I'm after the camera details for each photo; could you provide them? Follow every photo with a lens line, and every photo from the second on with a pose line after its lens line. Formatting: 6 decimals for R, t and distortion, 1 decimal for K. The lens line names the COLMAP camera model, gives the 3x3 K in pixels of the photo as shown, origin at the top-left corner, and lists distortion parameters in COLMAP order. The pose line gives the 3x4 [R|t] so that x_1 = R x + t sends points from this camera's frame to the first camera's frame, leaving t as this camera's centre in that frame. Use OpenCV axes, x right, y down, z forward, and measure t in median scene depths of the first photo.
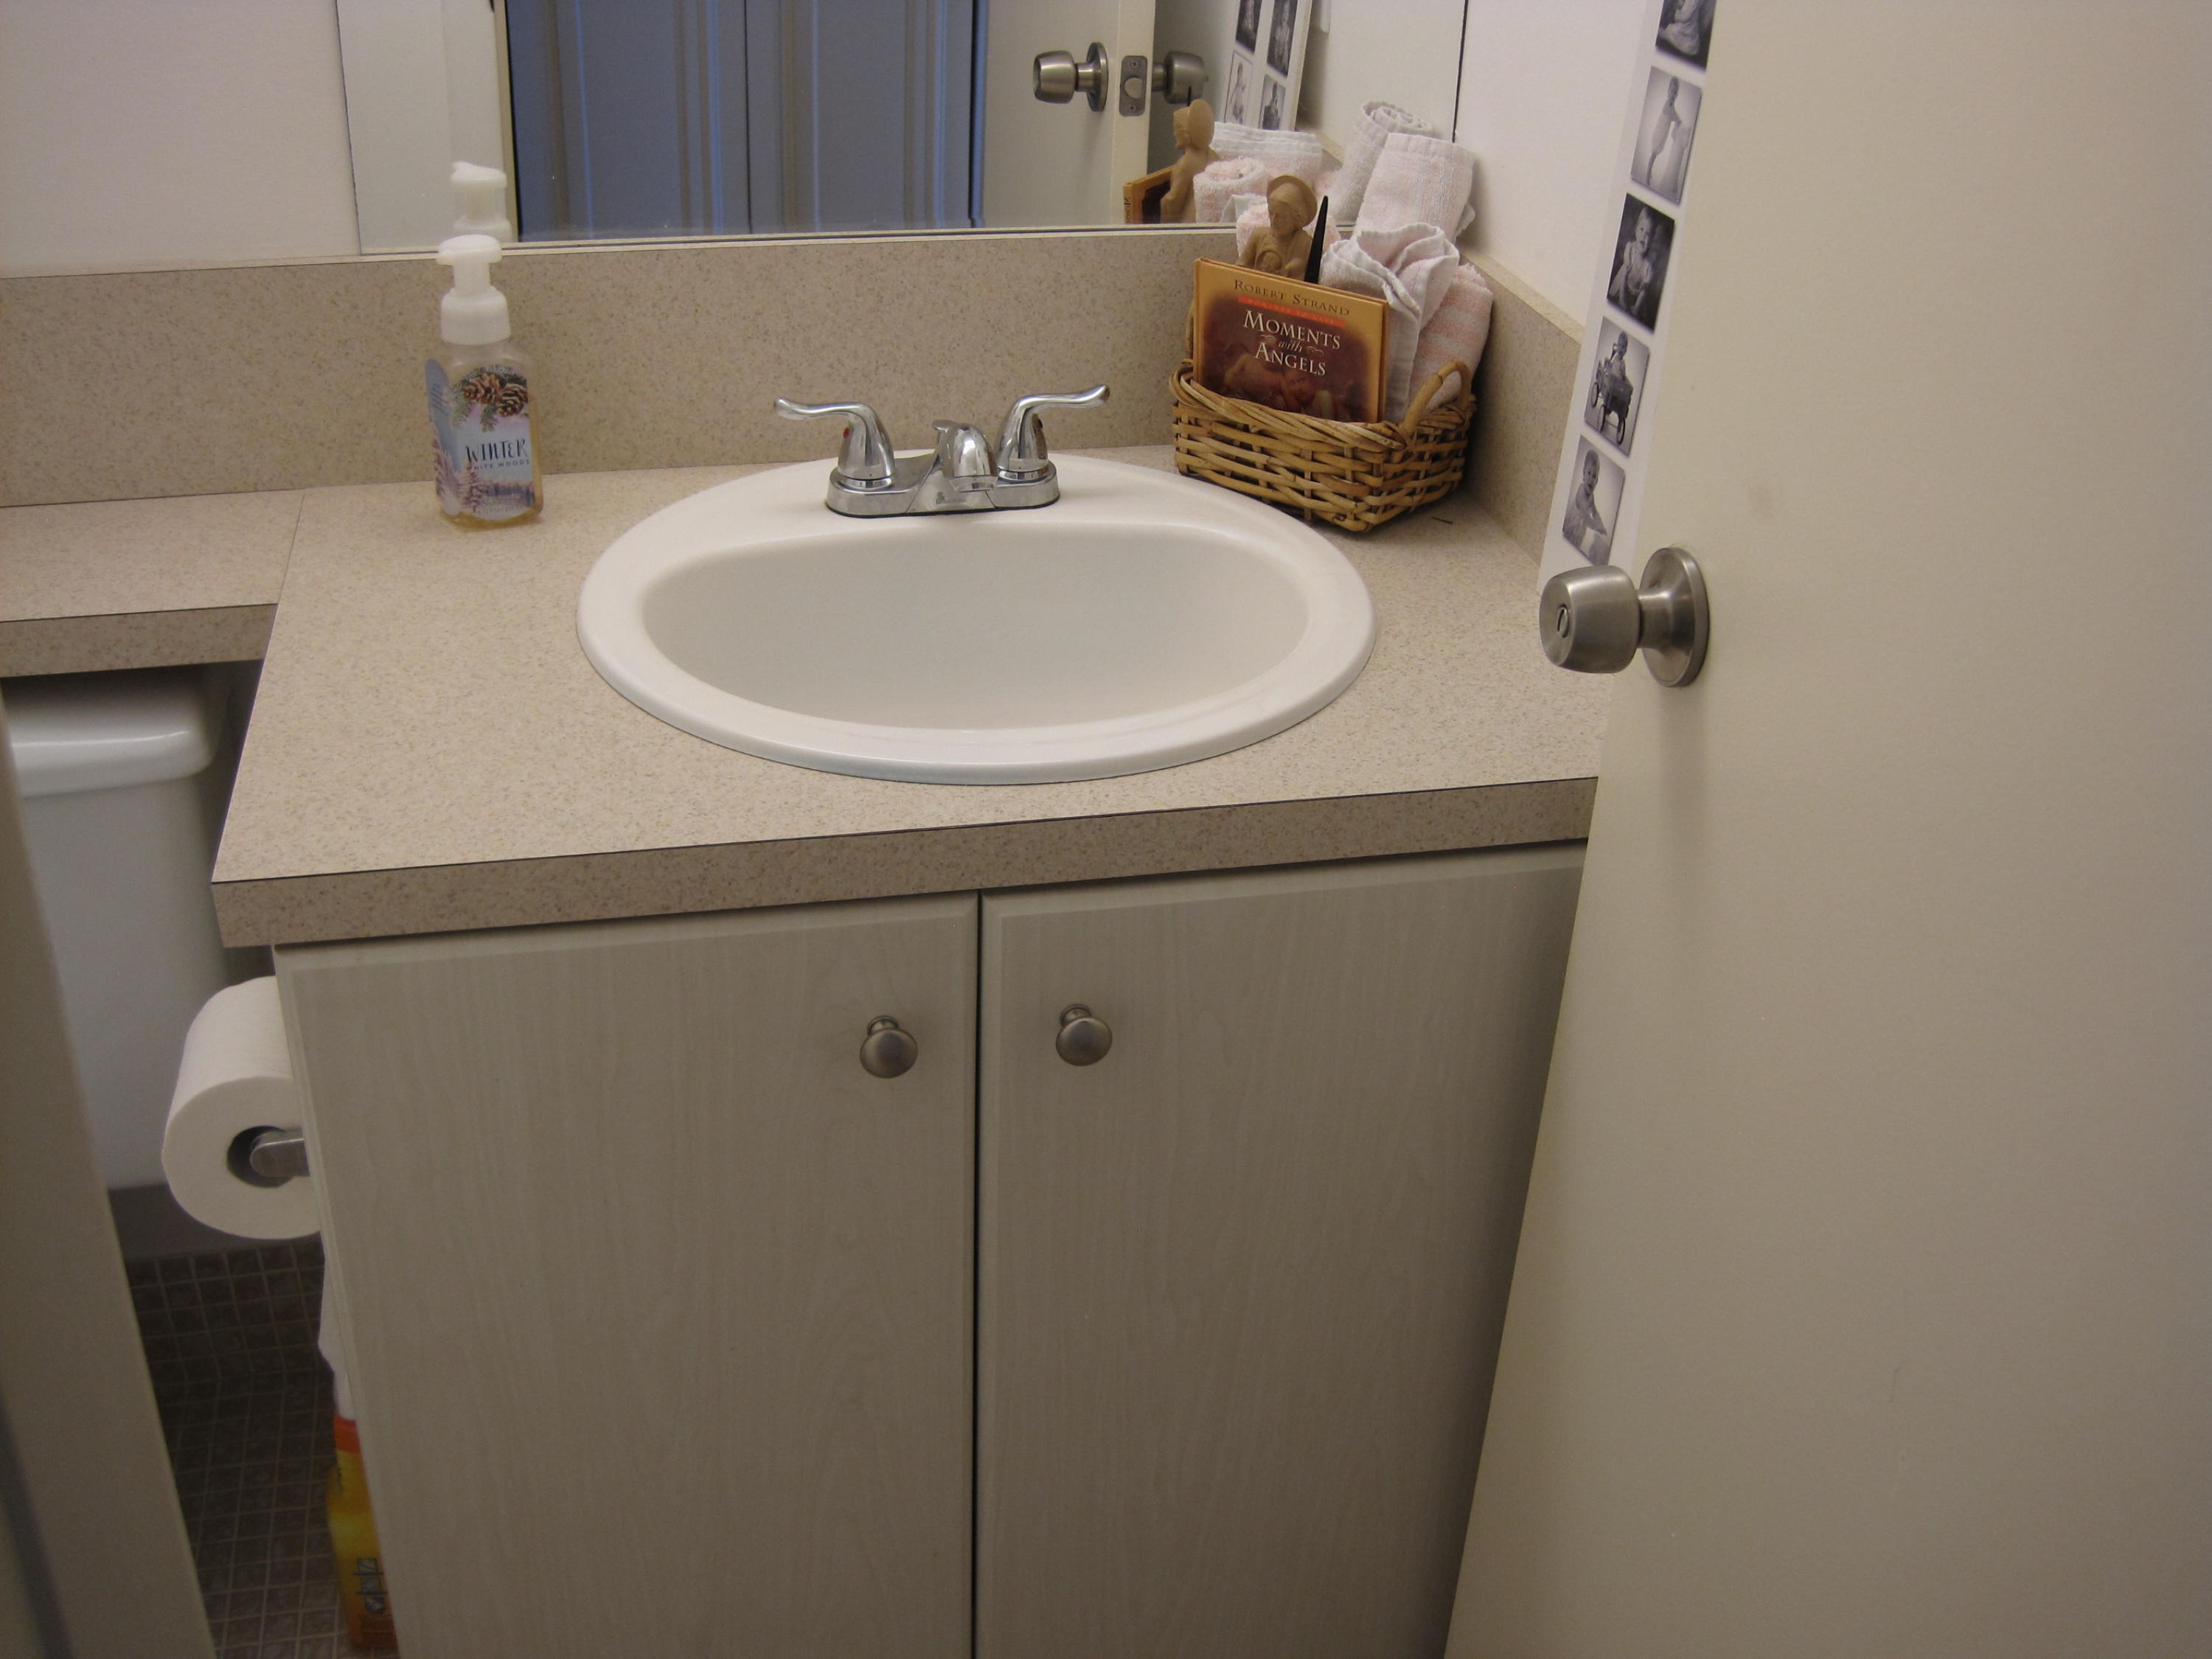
lens RADIAL K [[2289.9, 0, 1109.8], [0, 2289.9, 796.8], [0, 0, 1]] dist [-0.193877, 0.179981]
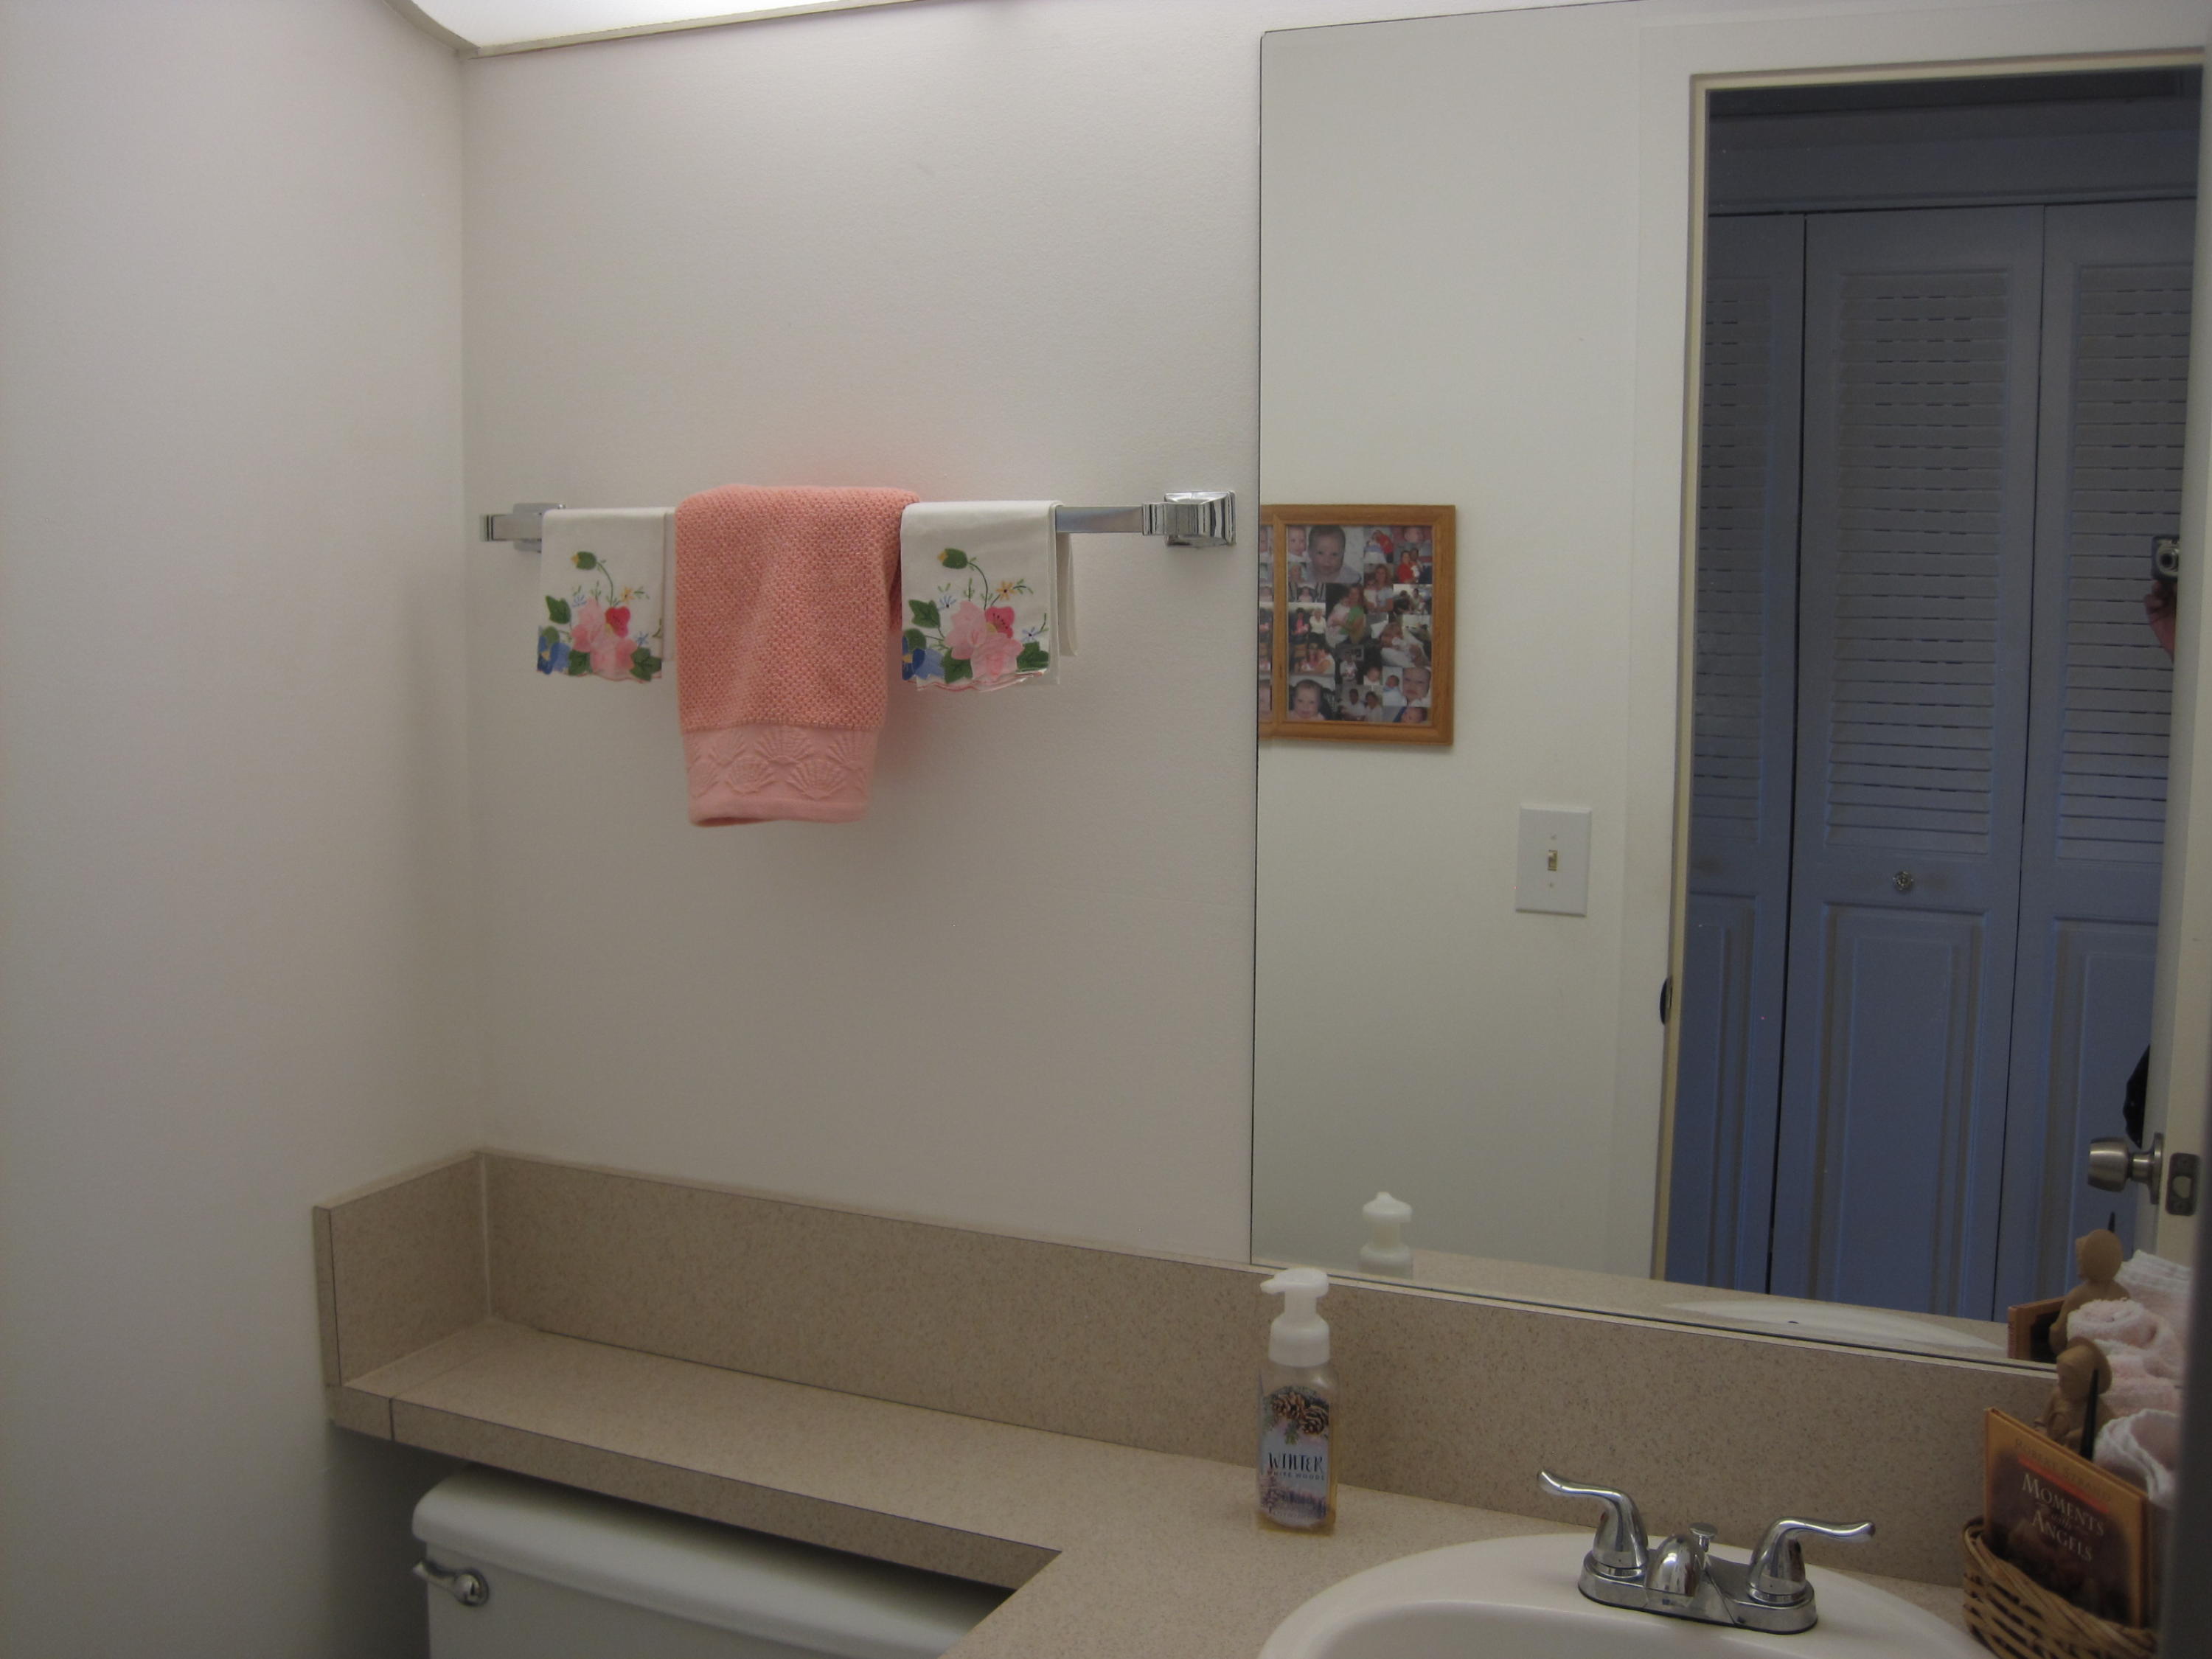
lens RADIAL K [[2289.9, 0, 1109.8], [0, 2289.9, 796.8], [0, 0, 1]] dist [-0.193877, 0.179981]
pose [[0.786041, 0.034988, -0.617183, 0.316554], [-0.272268, 0.915938, -0.294834, -0.099796], [0.554986, 0.399791, 0.729491, 0.014343]]
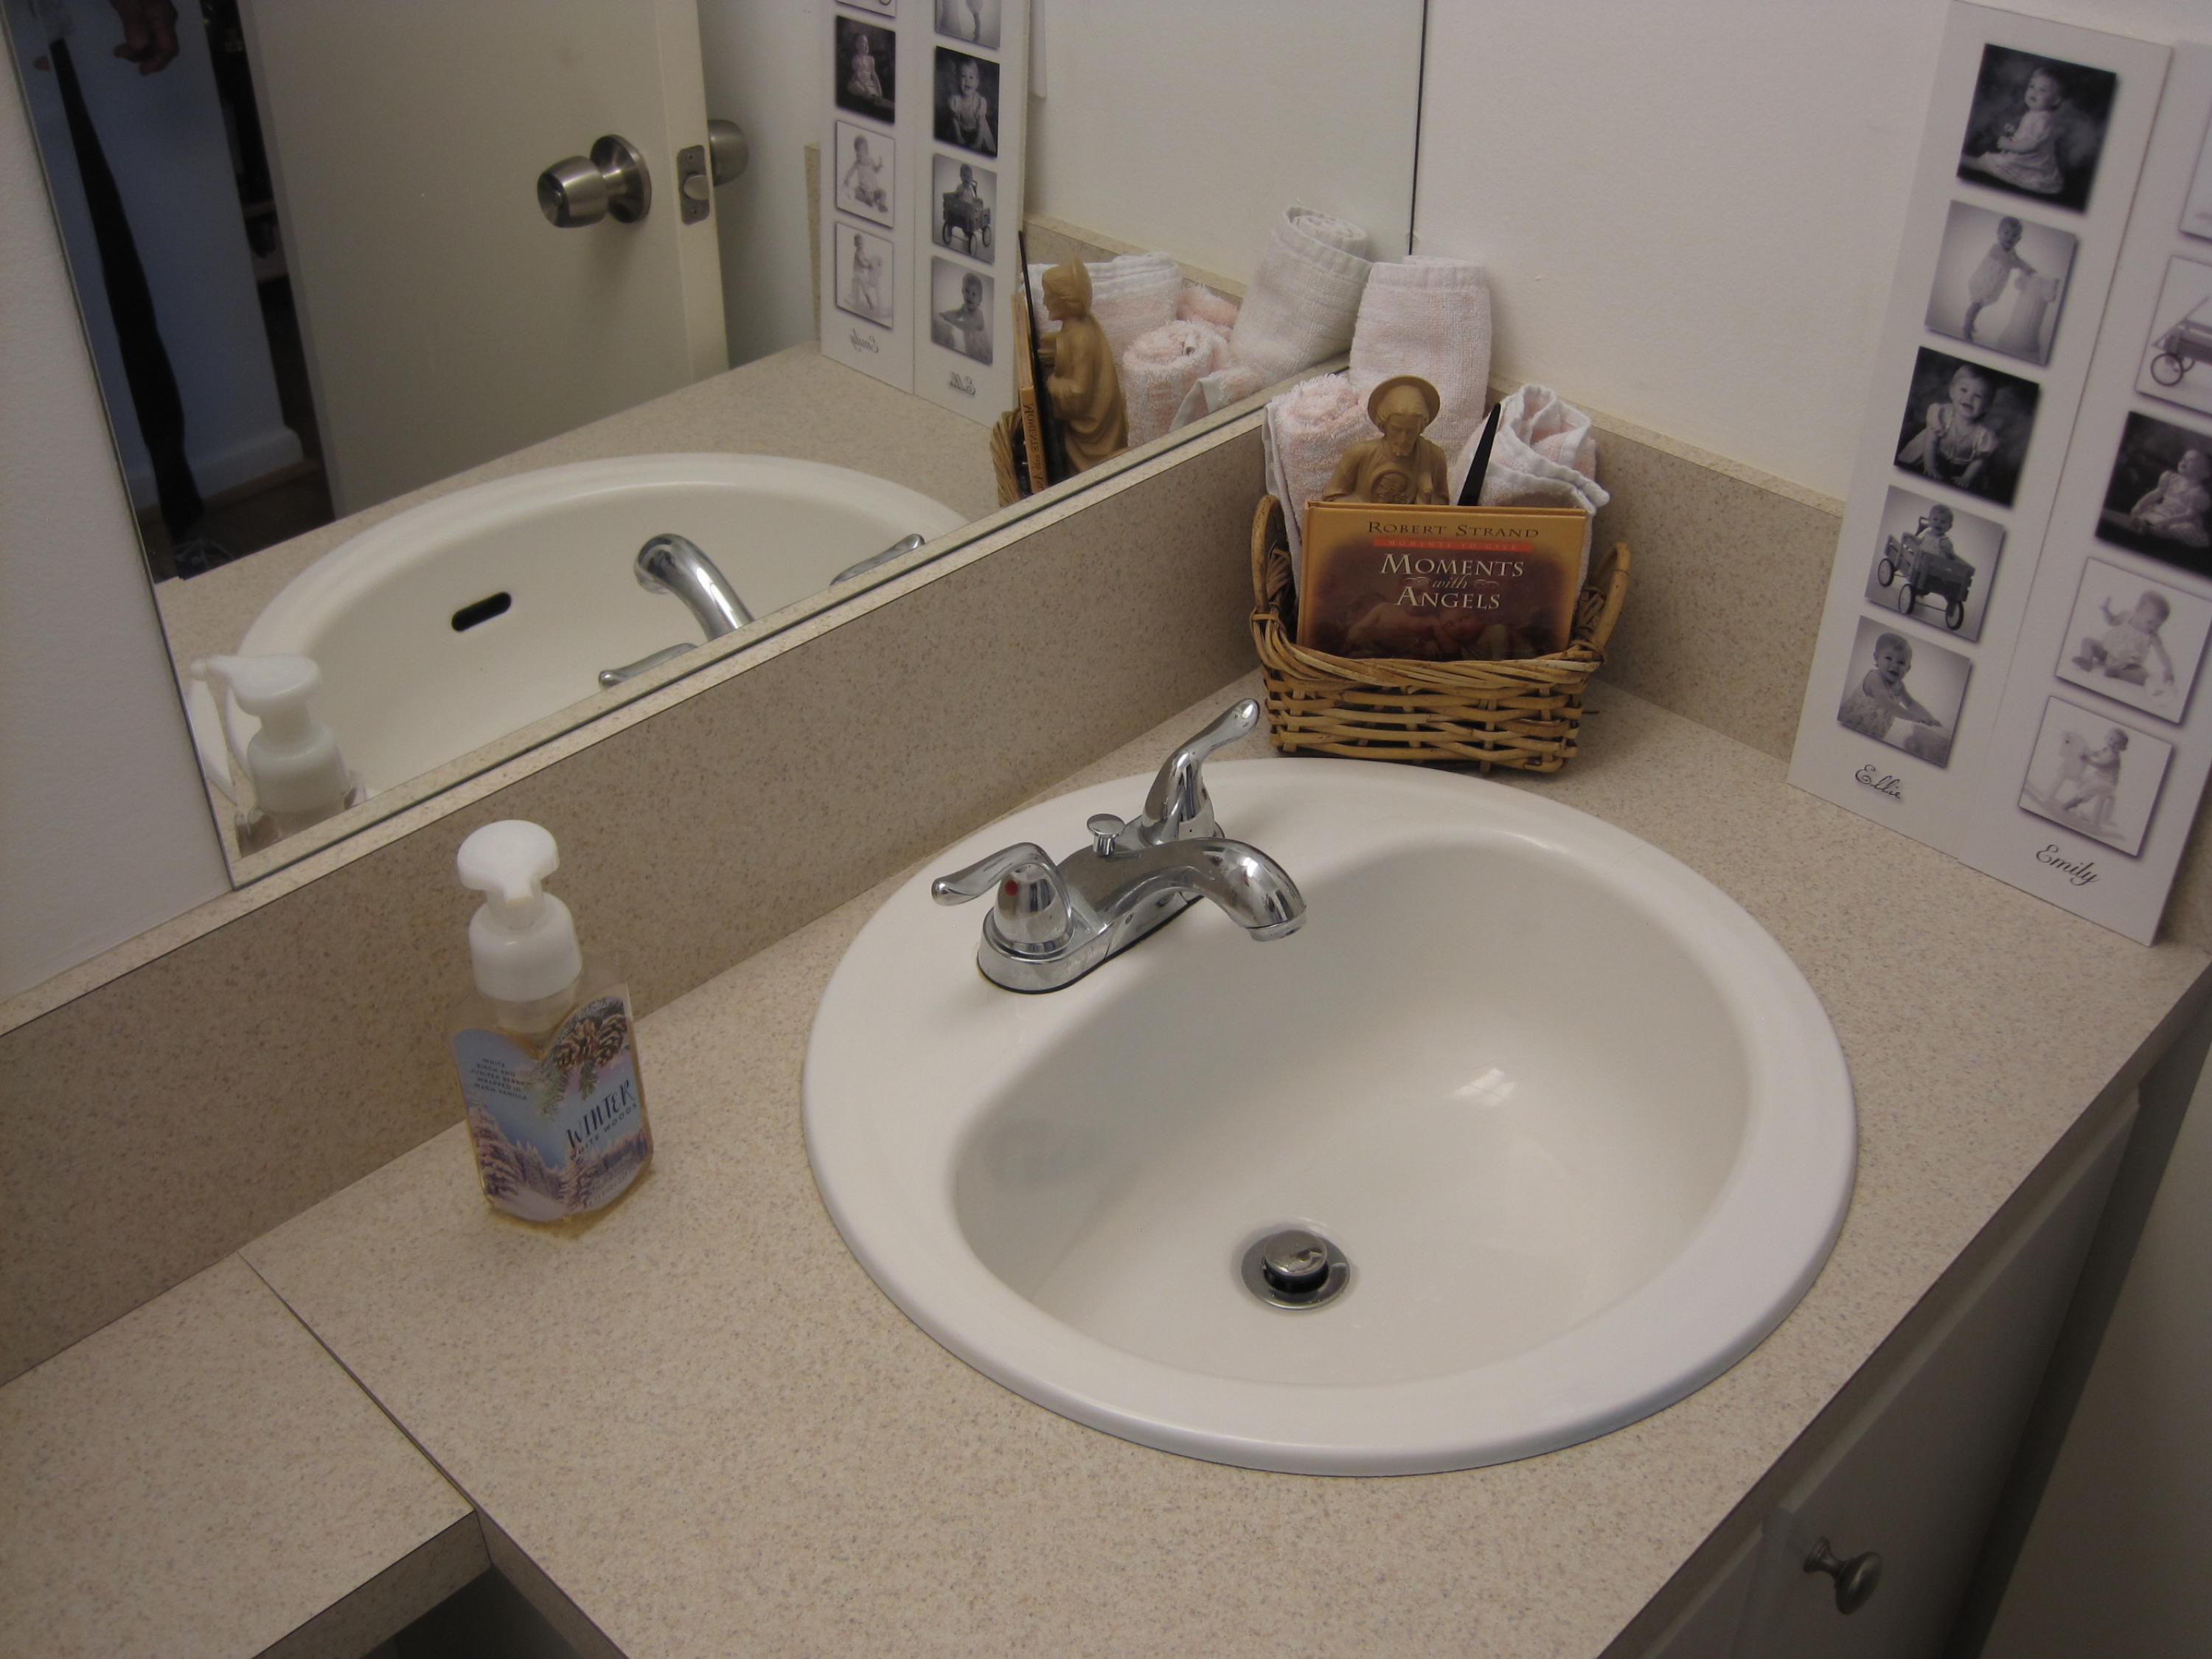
lens RADIAL K [[2291.1, 0, 1121.5], [0, 2291.1, 807.4], [0, 0, 1]] dist [-0.190124, 0.165460]
pose [[0.837514, -0.343465, 0.424974, -0.384074], [0.291481, 0.938673, 0.184204, -0.306090], [-0.462179, -0.030402, 0.886265, 0.342394]]
